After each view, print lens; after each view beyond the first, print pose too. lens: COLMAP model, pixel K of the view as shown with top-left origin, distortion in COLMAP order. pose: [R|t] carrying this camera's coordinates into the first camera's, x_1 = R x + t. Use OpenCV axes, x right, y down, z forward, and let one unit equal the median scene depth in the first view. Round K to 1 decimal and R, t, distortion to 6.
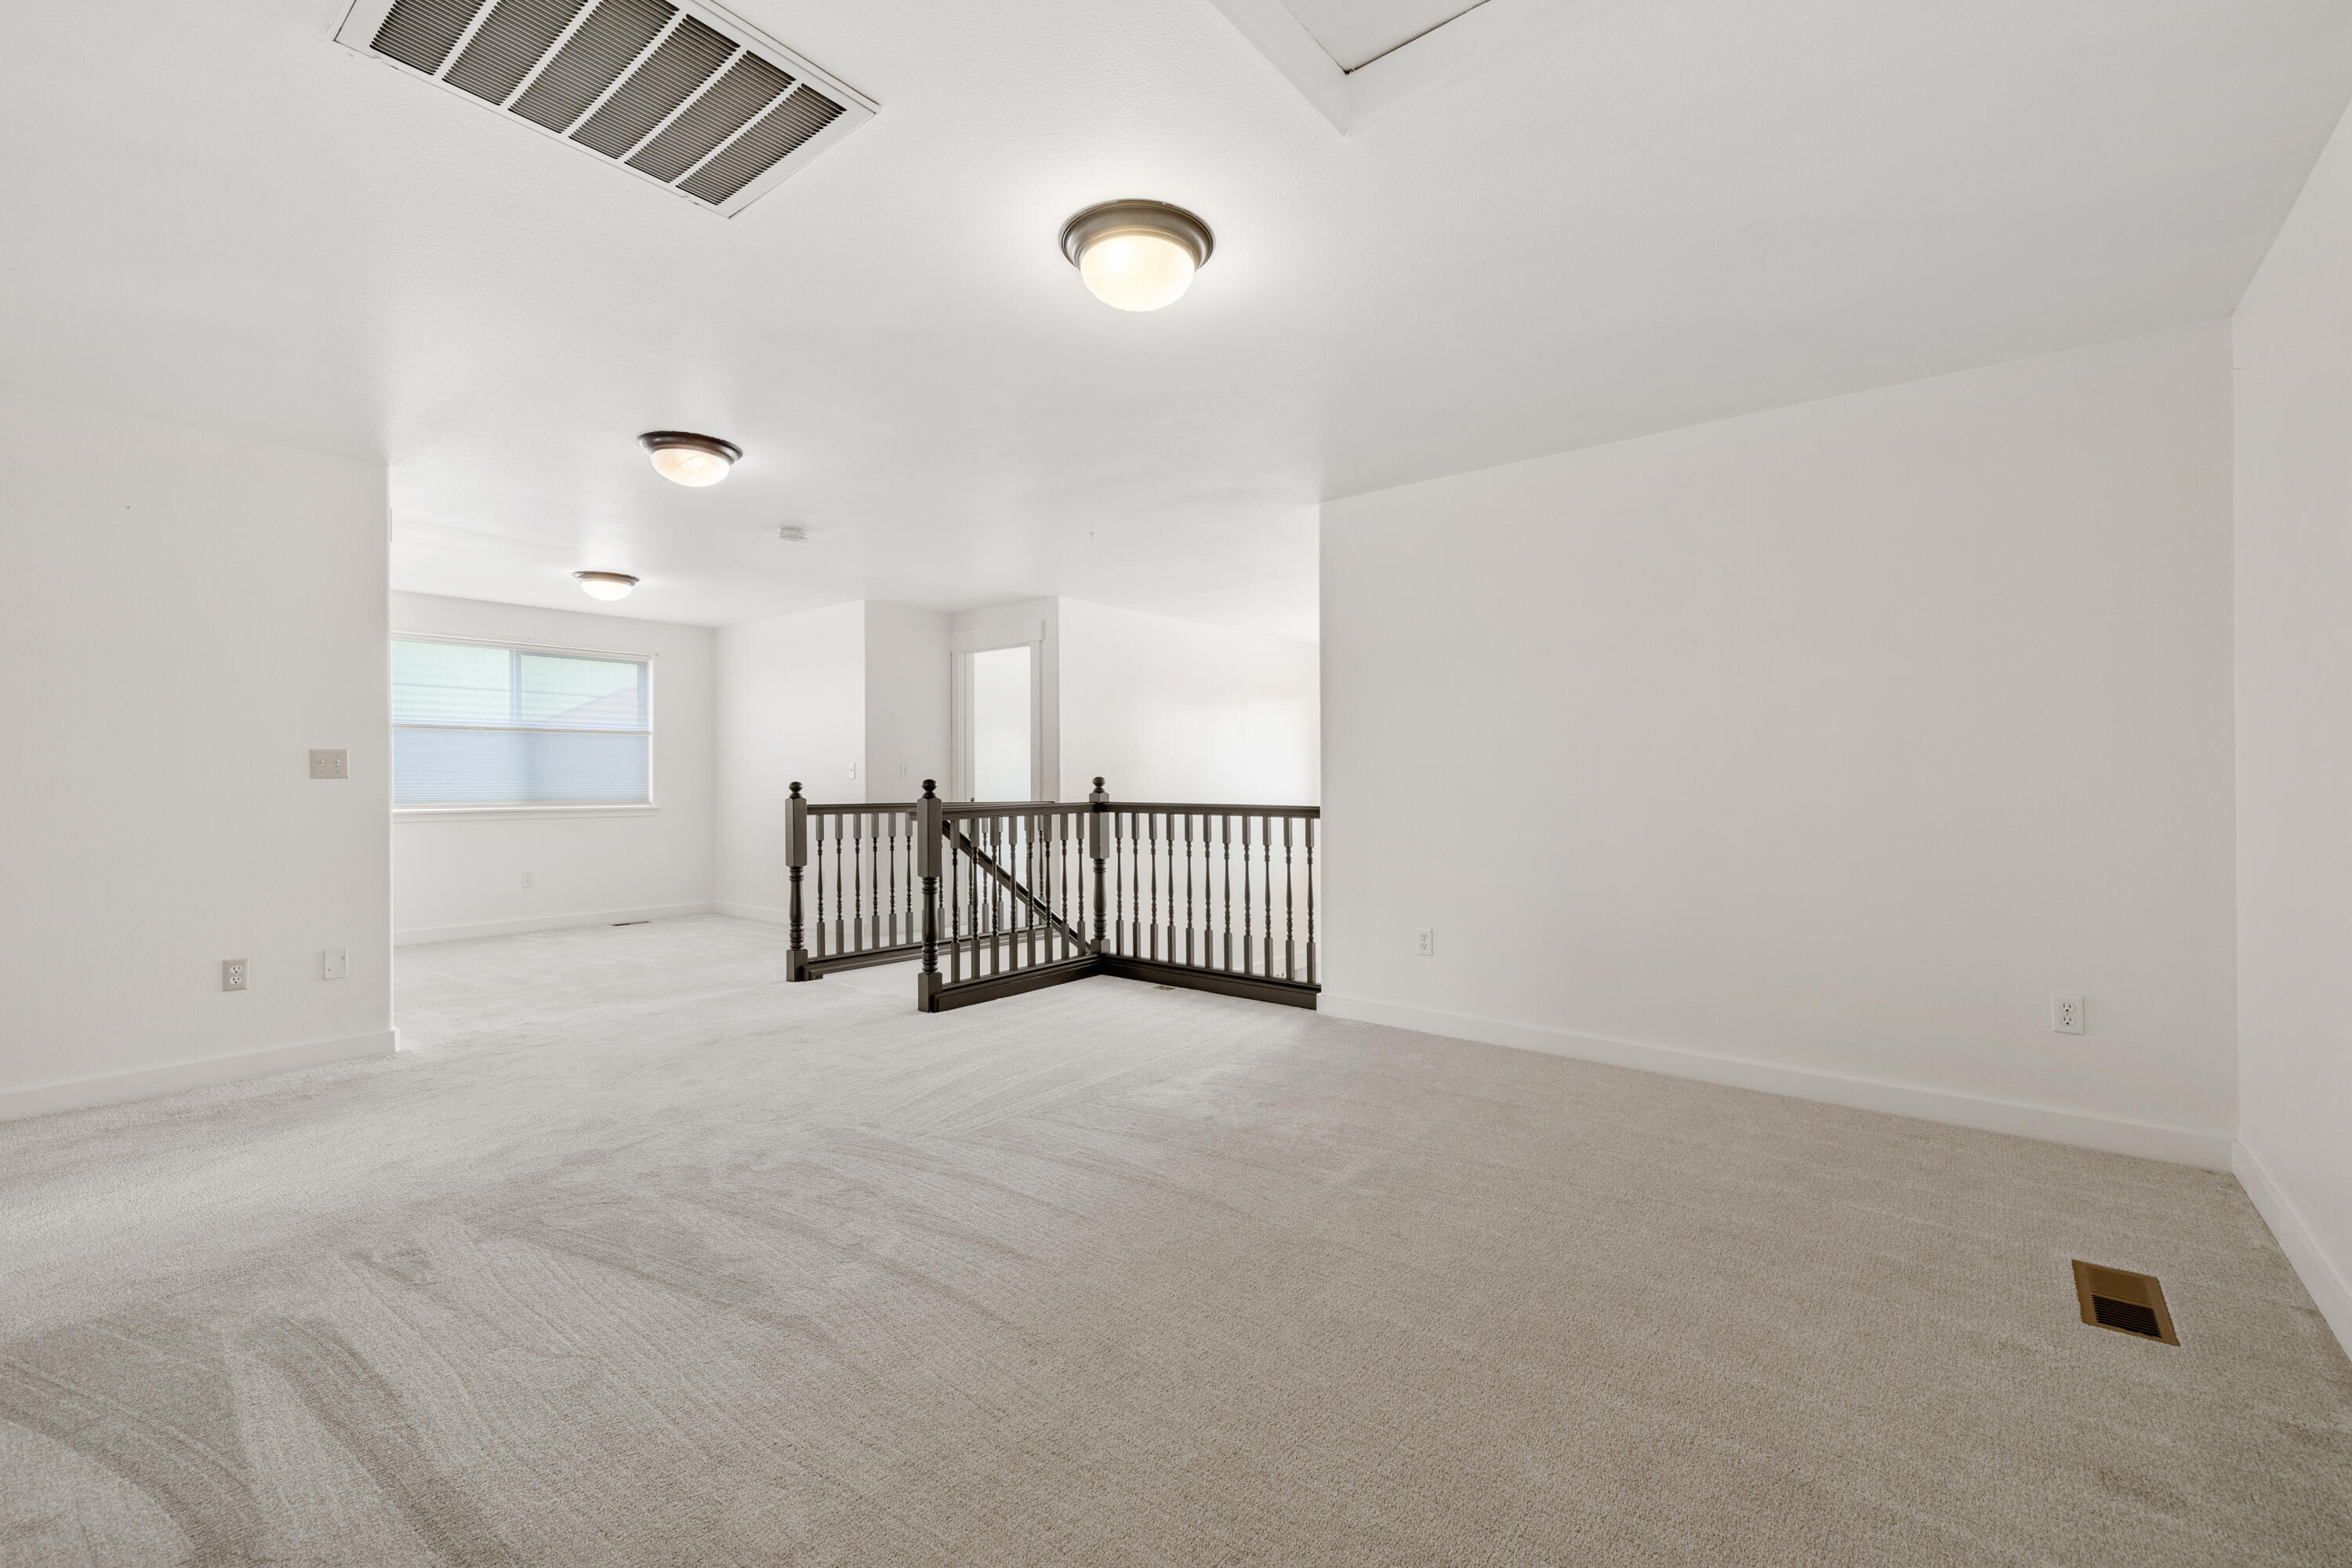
lens RADIAL K [[997.3, 0, 1178.0], [0, 997.3, 781.7], [0, 0, 1]] dist [0.000426, -0.001590]
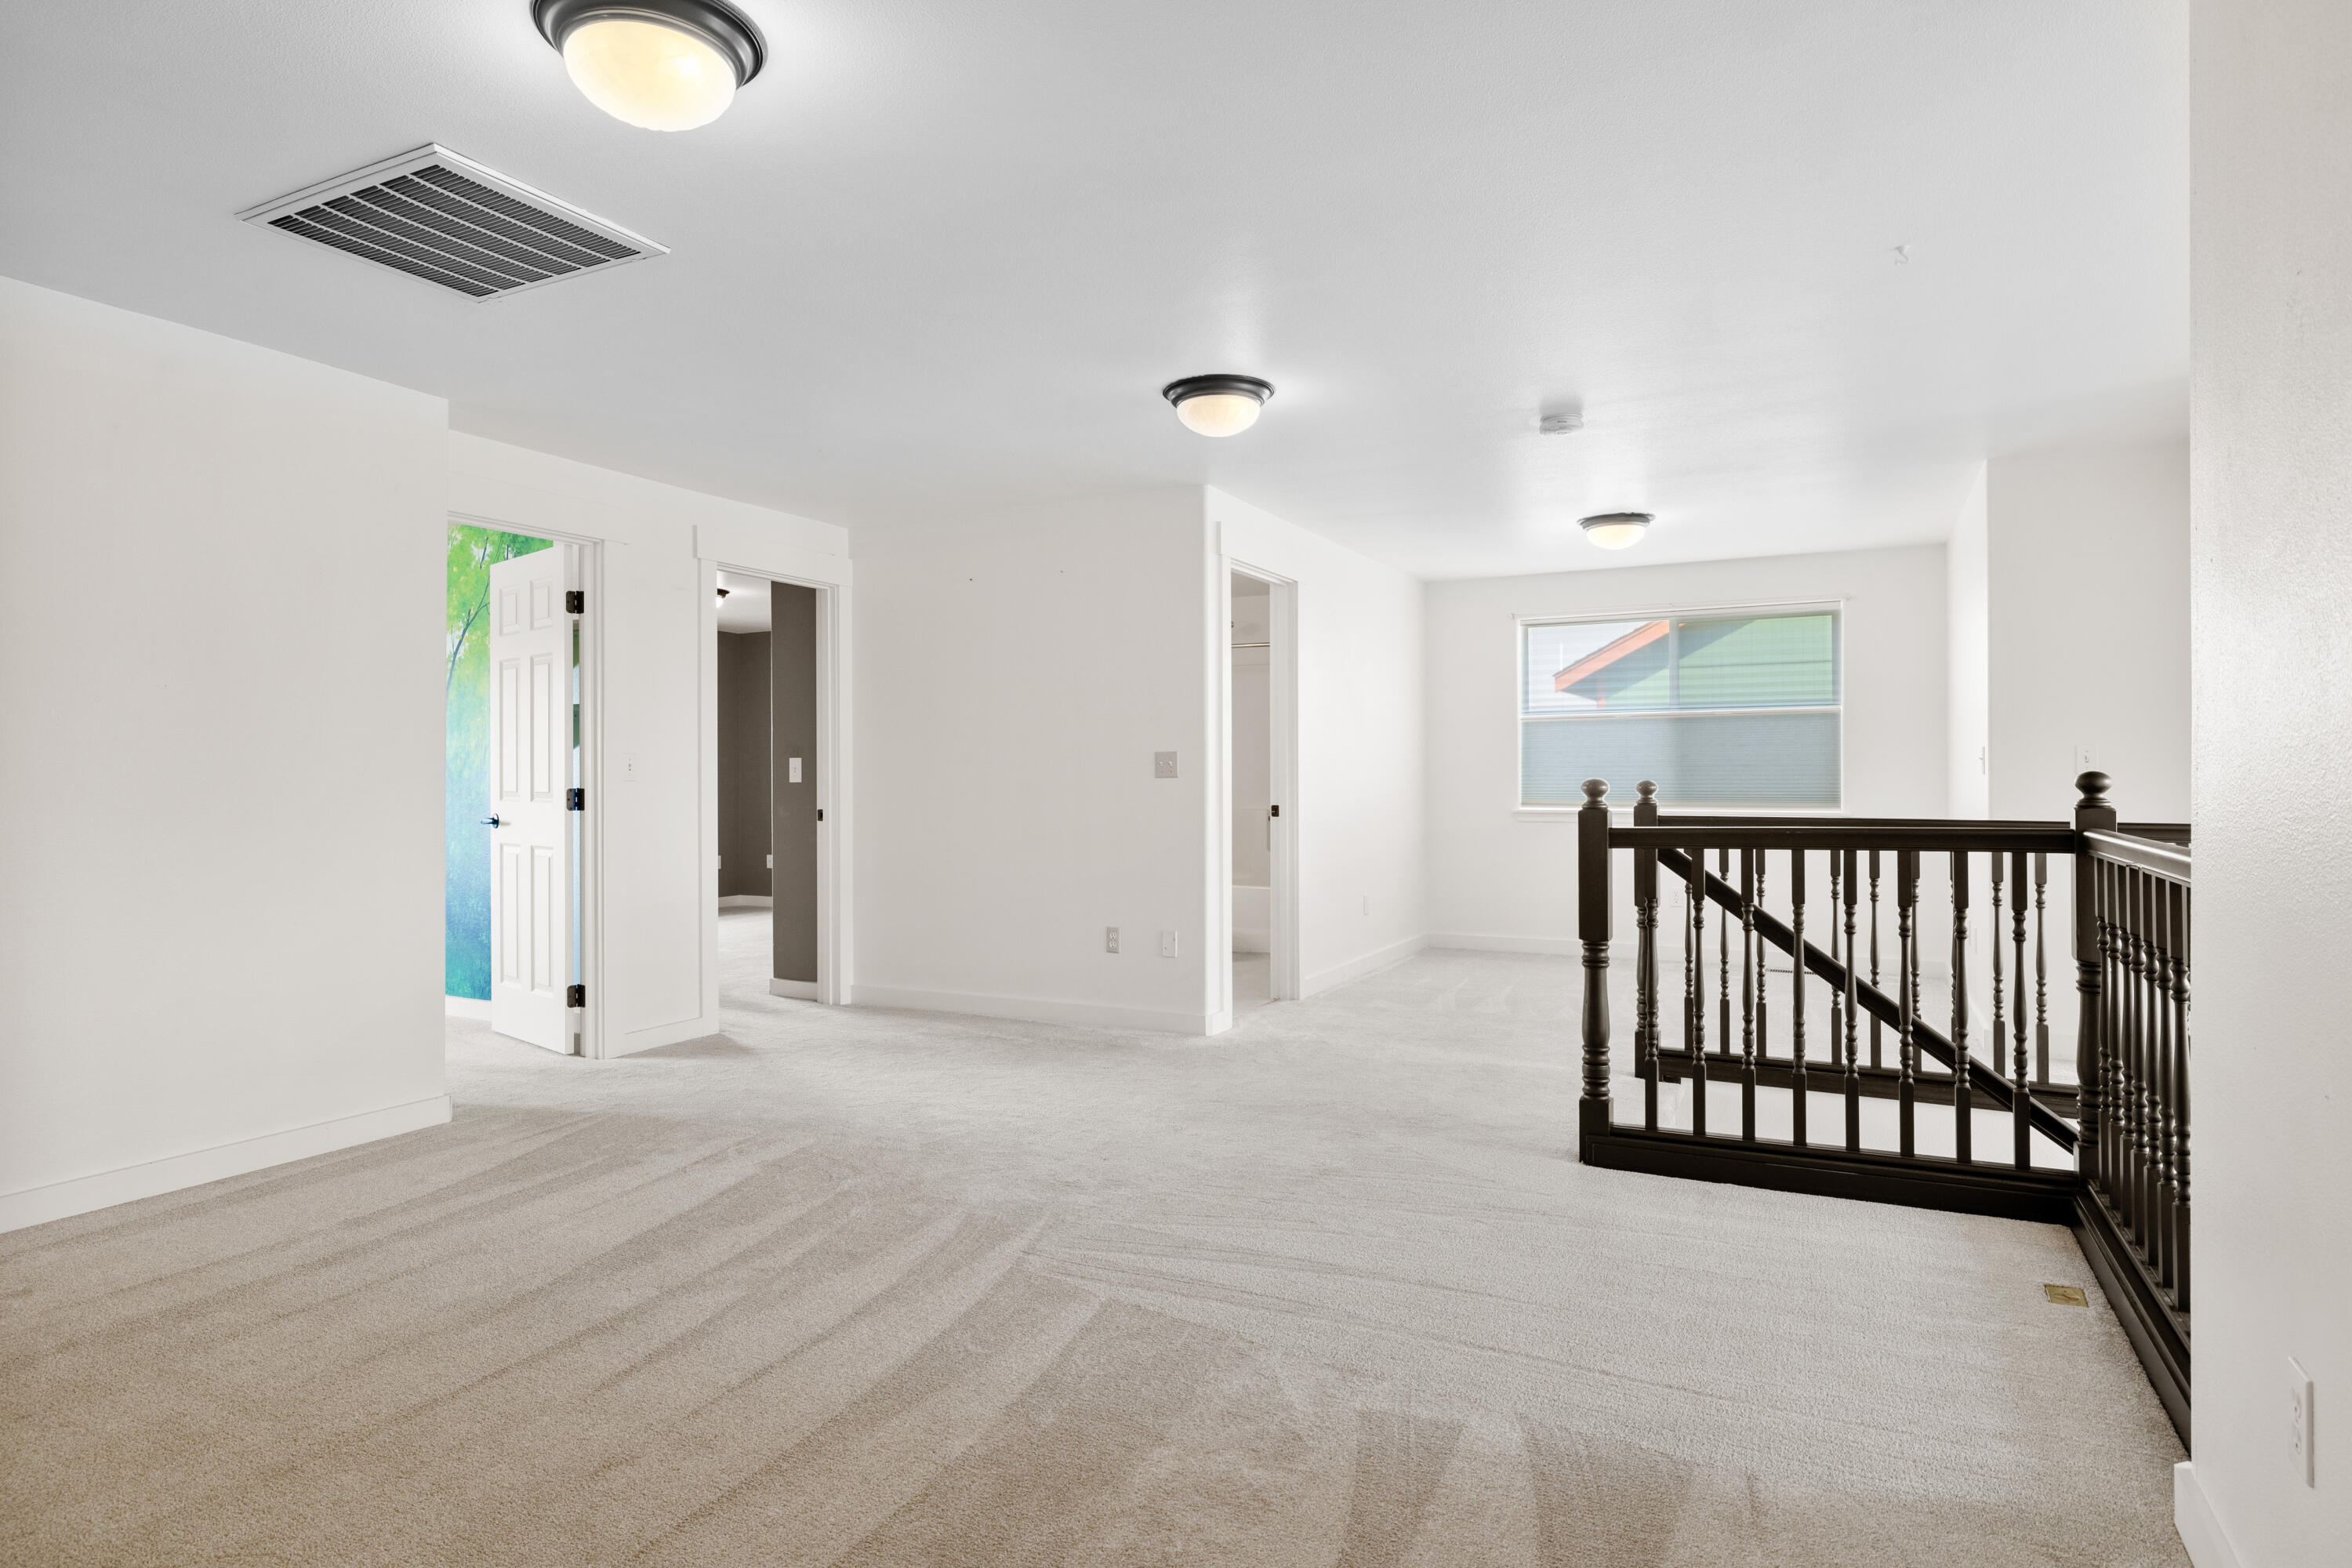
lens RADIAL K [[1276.0, 0, 1176.7], [0, 1276.0, 781.0], [0, 0, 1]] dist [-0.005783, 0.000002]
pose [[0.197634, 0.004486, -0.980266, 0.563836], [0.003818, 0.999978, 0.005346, -0.007671], [0.980269, -0.004799, 0.197612, 0.728653]]
